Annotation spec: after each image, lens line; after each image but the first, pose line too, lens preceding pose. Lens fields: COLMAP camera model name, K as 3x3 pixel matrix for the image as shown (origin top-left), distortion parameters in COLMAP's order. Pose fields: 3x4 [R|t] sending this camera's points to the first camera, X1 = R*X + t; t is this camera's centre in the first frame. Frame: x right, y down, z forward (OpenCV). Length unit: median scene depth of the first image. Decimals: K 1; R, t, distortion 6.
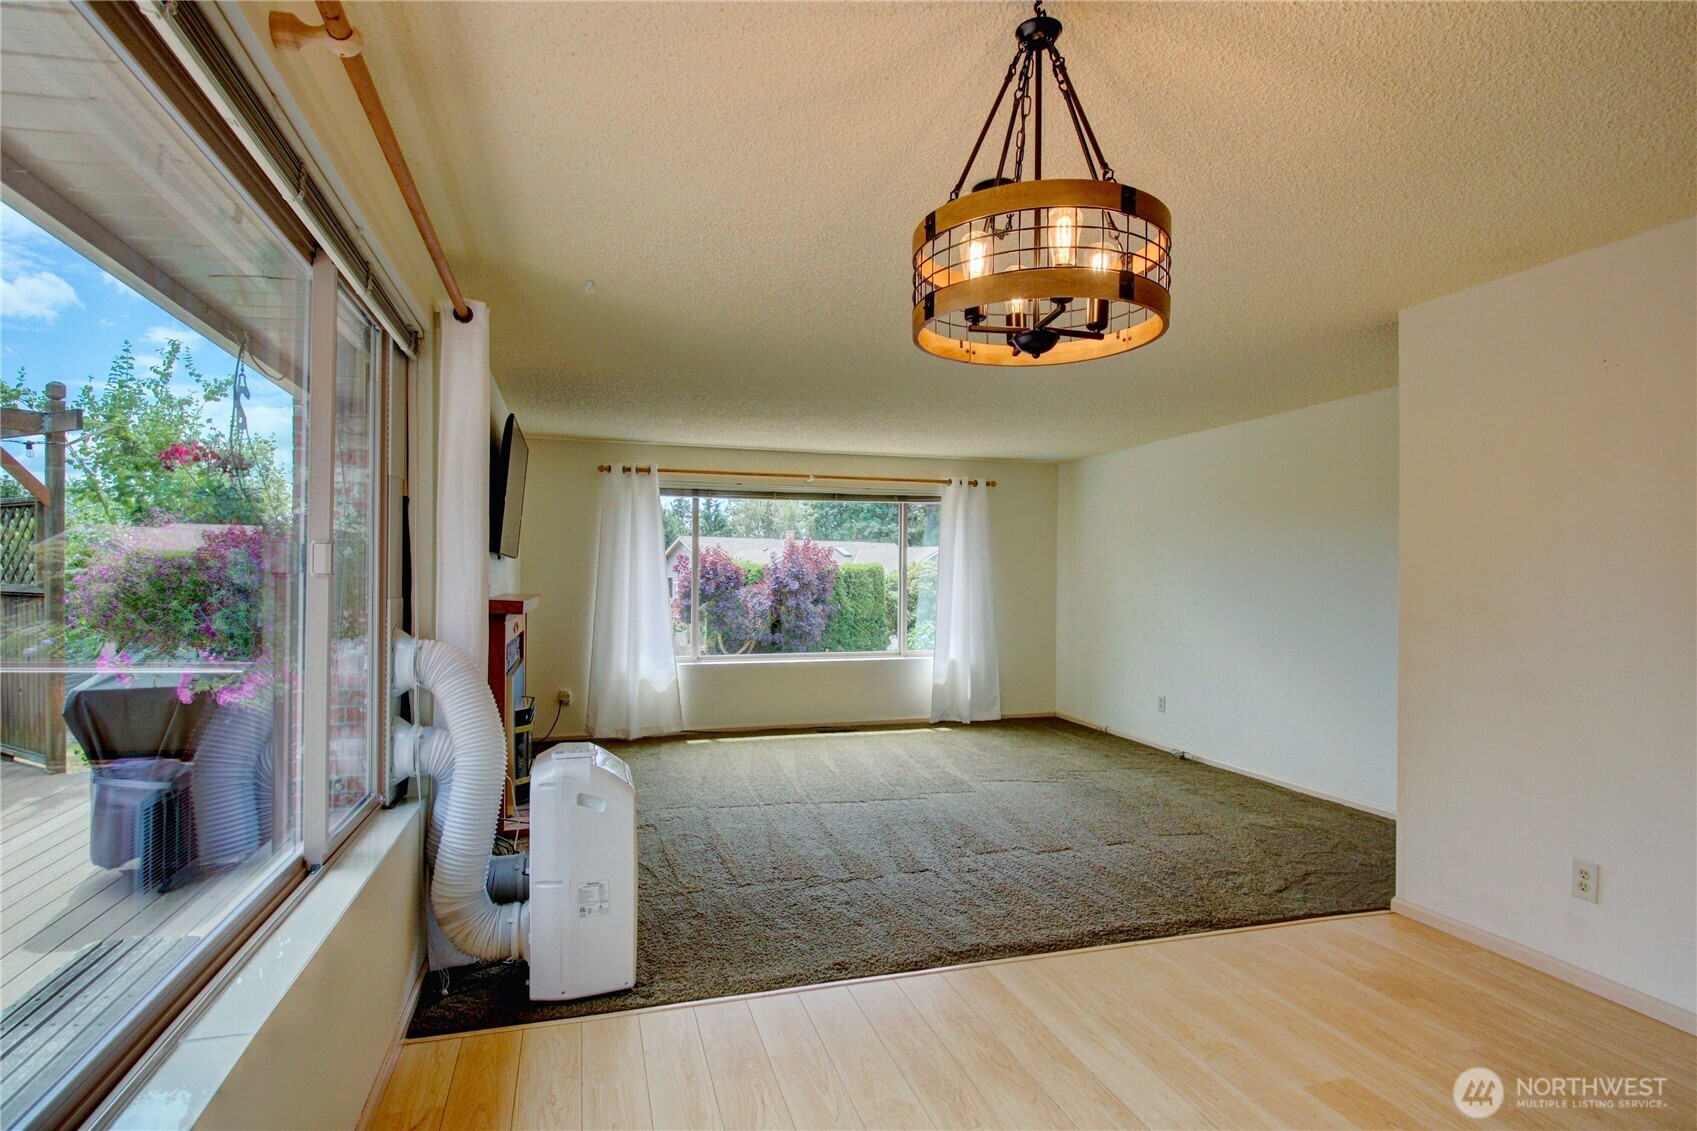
lens RADIAL K [[848.7, 0, 840.2], [0, 848.7, 568.4], [0, 0, 1]] dist [0.007535, -0.021797]
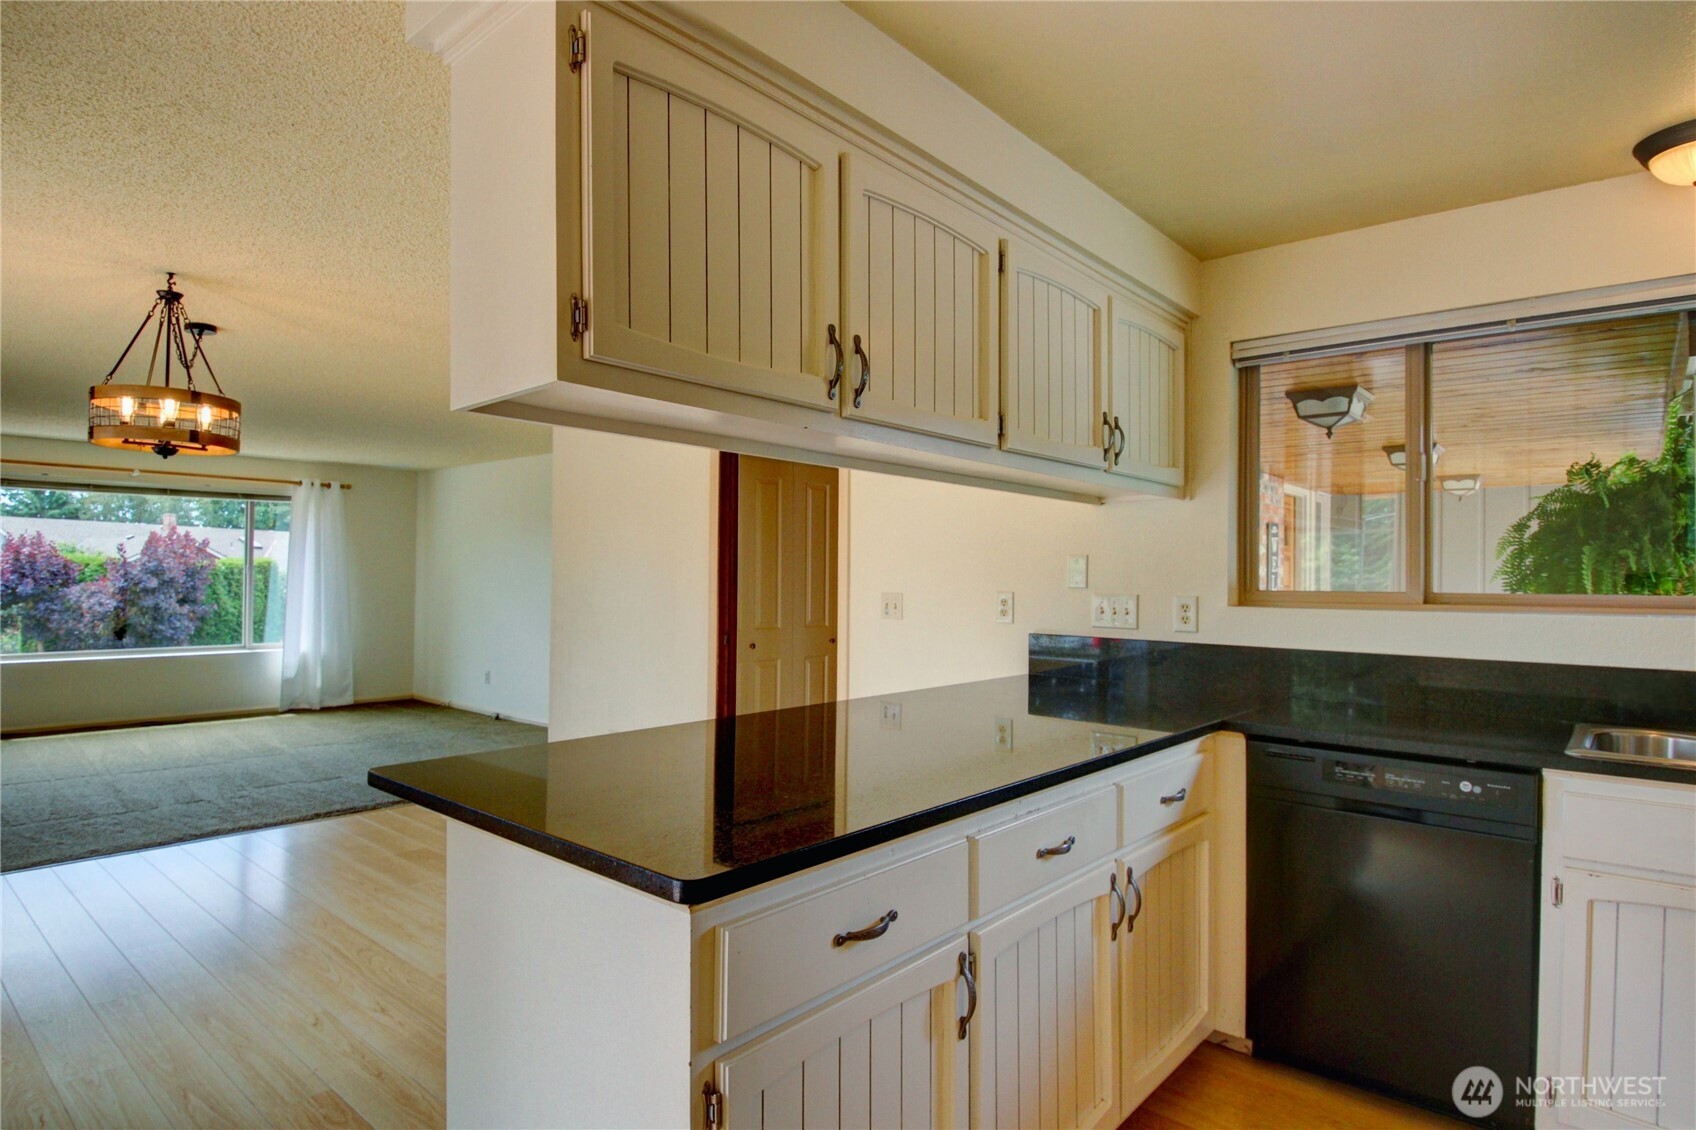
lens RADIAL K [[919.6, 0, 848.0], [0, 919.6, 565.0], [0, 0, 1]] dist [0.004045, -0.022371]
pose [[0.841832, 0.009136, 0.539663, 0.159880], [-0.008602, 0.999957, -0.003510, -0.001858], [-0.539672, -0.001688, 0.841874, -0.626364]]
